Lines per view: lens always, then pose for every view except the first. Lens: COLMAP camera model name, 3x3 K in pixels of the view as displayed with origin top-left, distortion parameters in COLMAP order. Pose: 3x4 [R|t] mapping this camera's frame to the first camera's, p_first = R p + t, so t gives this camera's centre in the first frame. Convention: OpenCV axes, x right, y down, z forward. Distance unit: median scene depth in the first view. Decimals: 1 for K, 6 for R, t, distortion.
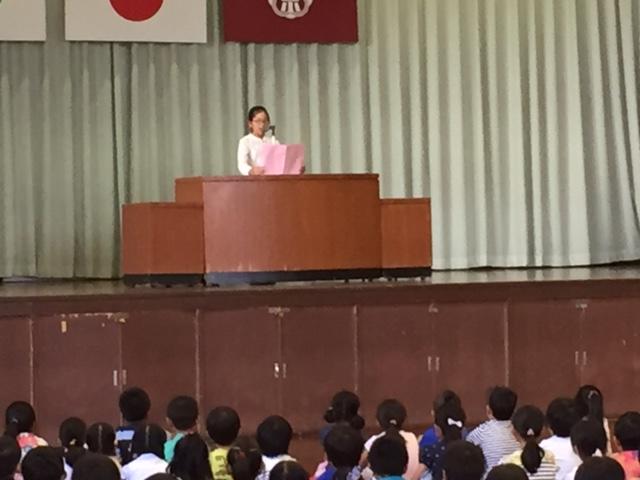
lens RADIAL K [[2719.3, 0, 320.0], [0, 2719.3, 240.0], [0, 0, 1]] dist [0.113578, -1.173267]
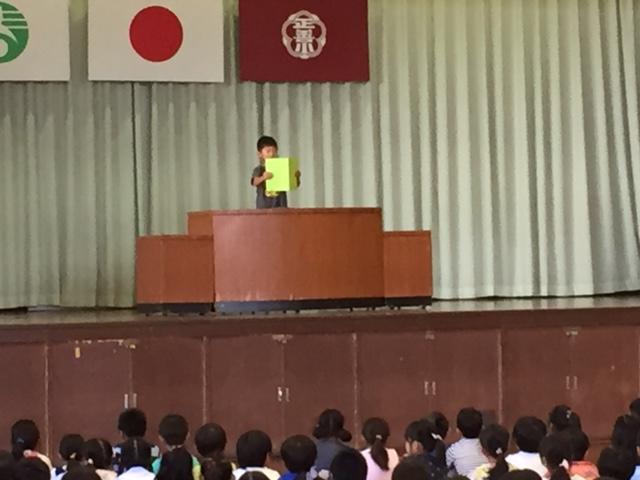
lens RADIAL K [[2719.3, 0, 320.0], [0, 2719.3, 240.0], [0, 0, 1]] dist [0.113578, -1.173267]
pose [[0.999780, -0.000714, -0.020967, 0.019892], [0.000465, 0.999929, -0.011878, 0.000652], [0.020974, 0.011865, 0.999710, -0.050499]]
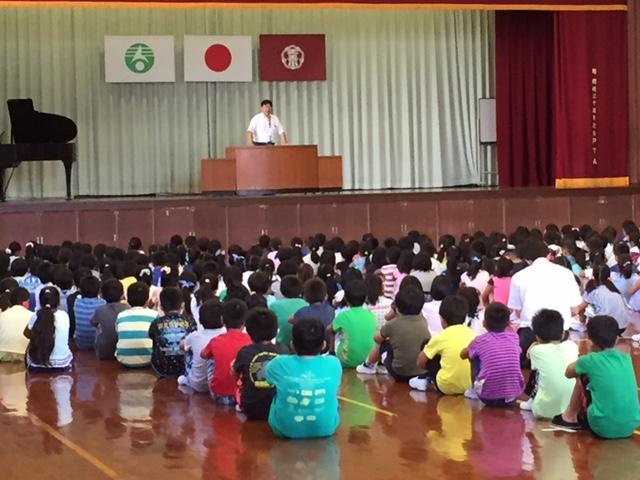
lens RADIAL K [[1839.9, 0, 320.0], [0, 1839.9, 240.0], [0, 0, 1]] dist [0.004903, 0.099800]
pose [[0.997490, -0.000932, -0.070800, 0.128190], [0.003354, 0.999413, 0.034108, 0.001774], [0.070727, -0.034260, 0.996907, -0.480805]]
